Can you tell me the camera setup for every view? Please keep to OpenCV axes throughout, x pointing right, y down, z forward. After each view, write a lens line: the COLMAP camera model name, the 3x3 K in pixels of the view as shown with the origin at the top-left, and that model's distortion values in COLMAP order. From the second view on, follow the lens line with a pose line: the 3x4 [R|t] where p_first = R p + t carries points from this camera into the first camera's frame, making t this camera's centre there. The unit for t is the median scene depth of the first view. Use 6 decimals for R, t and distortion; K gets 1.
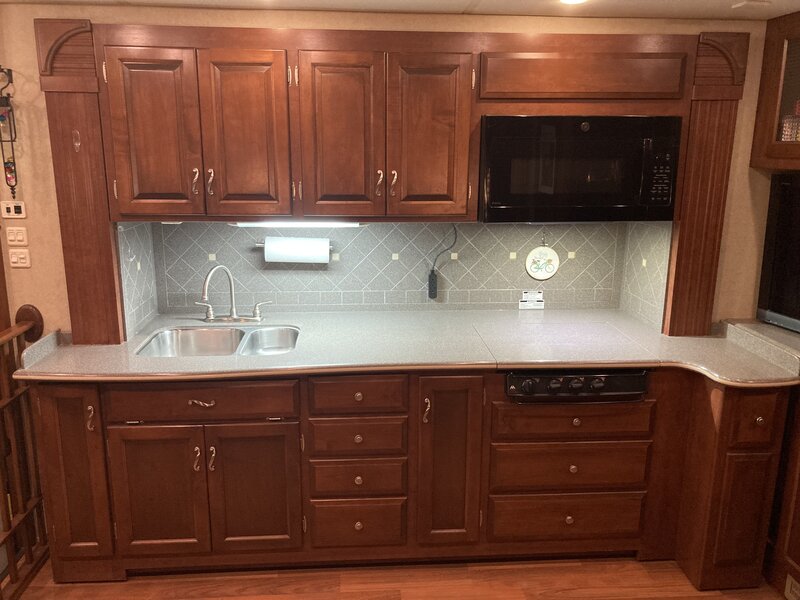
lens RADIAL K [[666.9, 0, 400.0], [0, 666.9, 300.0], [0, 0, 1]] dist [0.049679, -0.004326]
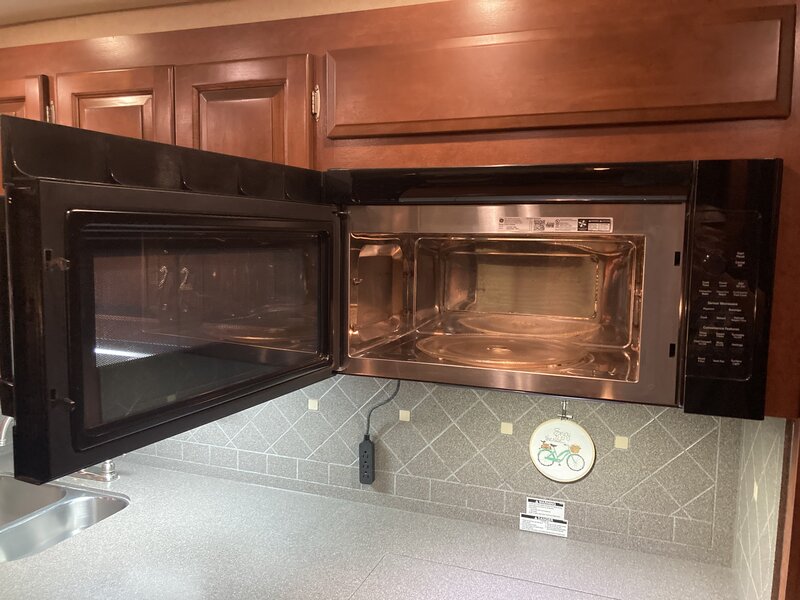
lens RADIAL K [[666.9, 0, 400.0], [0, 666.9, 300.0], [0, 0, 1]] dist [0.049679, -0.004326]
pose [[0.905324, 0.053256, -0.421370, 0.314158], [-0.108597, 0.988154, -0.108433, -0.101092], [0.410604, 0.143927, 0.900383, 0.460174]]
